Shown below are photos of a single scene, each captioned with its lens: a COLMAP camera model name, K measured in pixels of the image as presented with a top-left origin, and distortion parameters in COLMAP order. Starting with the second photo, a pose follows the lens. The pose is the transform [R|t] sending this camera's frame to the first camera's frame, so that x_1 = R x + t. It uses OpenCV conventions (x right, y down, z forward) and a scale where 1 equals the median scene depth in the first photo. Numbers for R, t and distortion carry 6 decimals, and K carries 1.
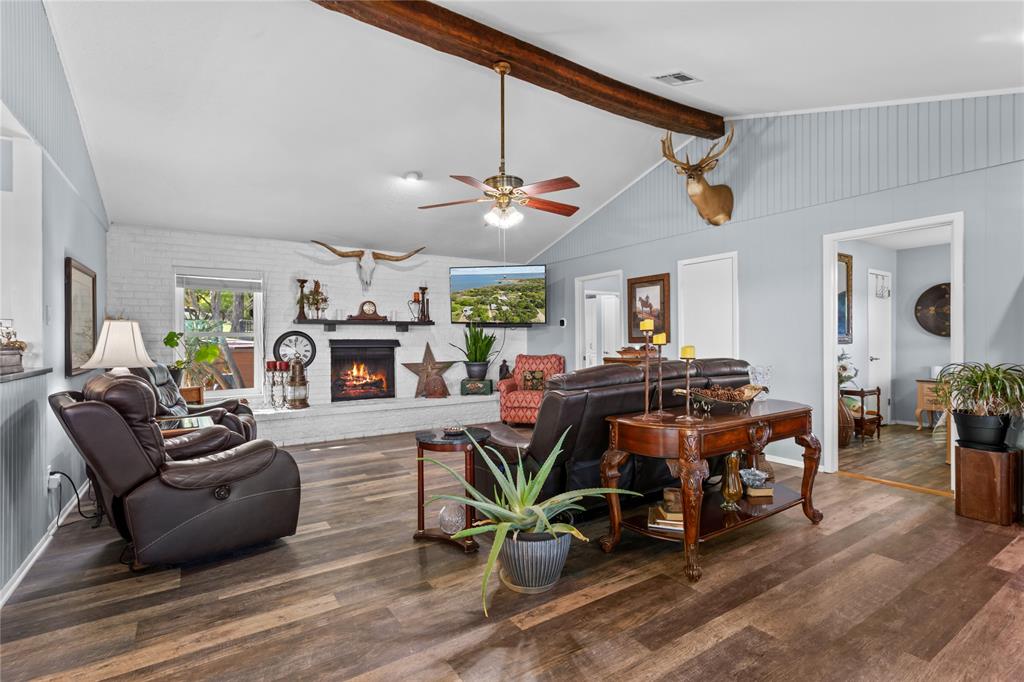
lens RADIAL K [[481.0, 0, 515.4], [0, 481.0, 342.3], [0, 0, 1]] dist [-0.002871, 0.000367]
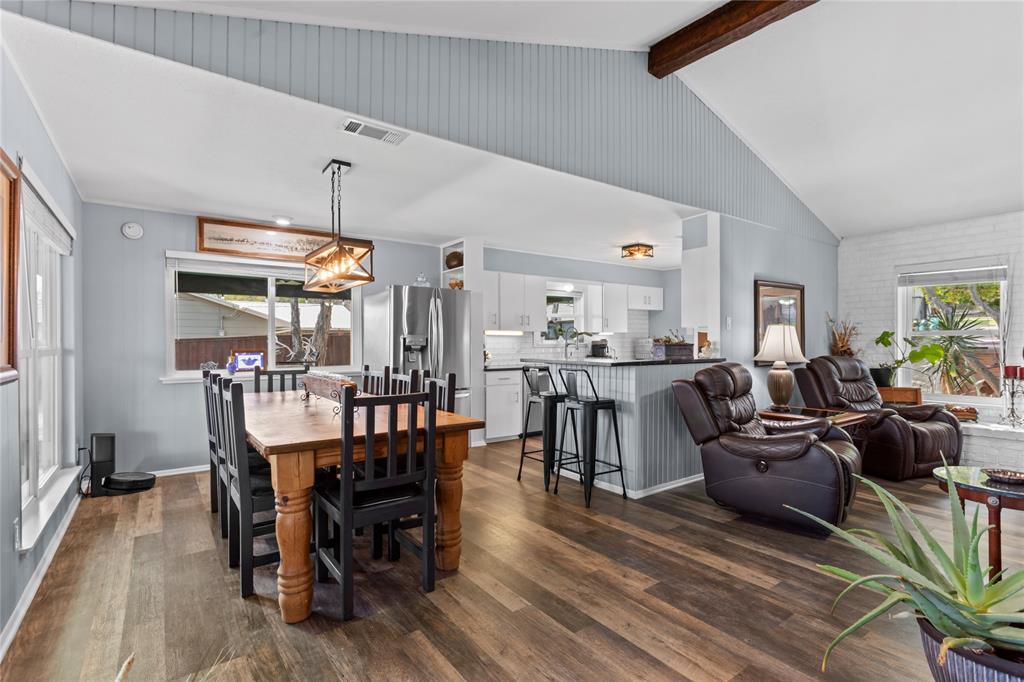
lens RADIAL K [[481.0, 0, 515.4], [0, 481.0, 342.3], [0, 0, 1]] dist [-0.002871, 0.000367]
pose [[0.046994, 0.006094, -0.998877, 0.216138], [-0.003493, 0.999976, 0.005937, -0.001429], [0.998889, 0.003210, 0.047015, 0.123320]]
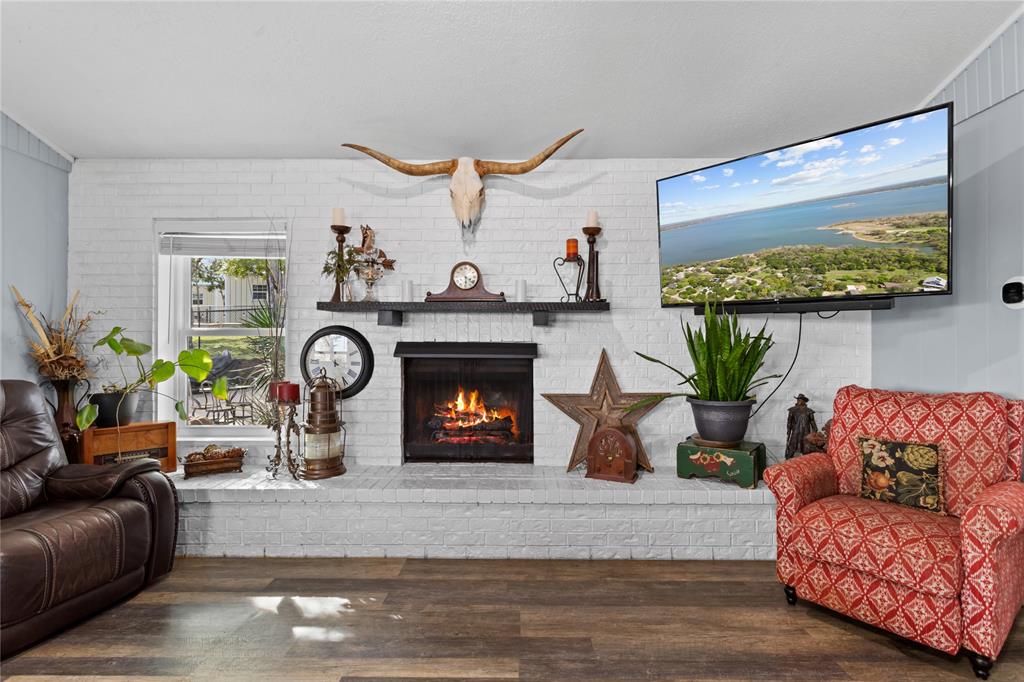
lens RADIAL K [[481.0, 0, 515.4], [0, 481.0, 342.3], [0, 0, 1]] dist [-0.002871, 0.000367]
pose [[0.823842, 0.006537, -0.566782, 0.008109], [-0.009318, 0.999955, -0.002012, -0.005249], [0.566744, 0.006939, 0.823865, 0.621516]]
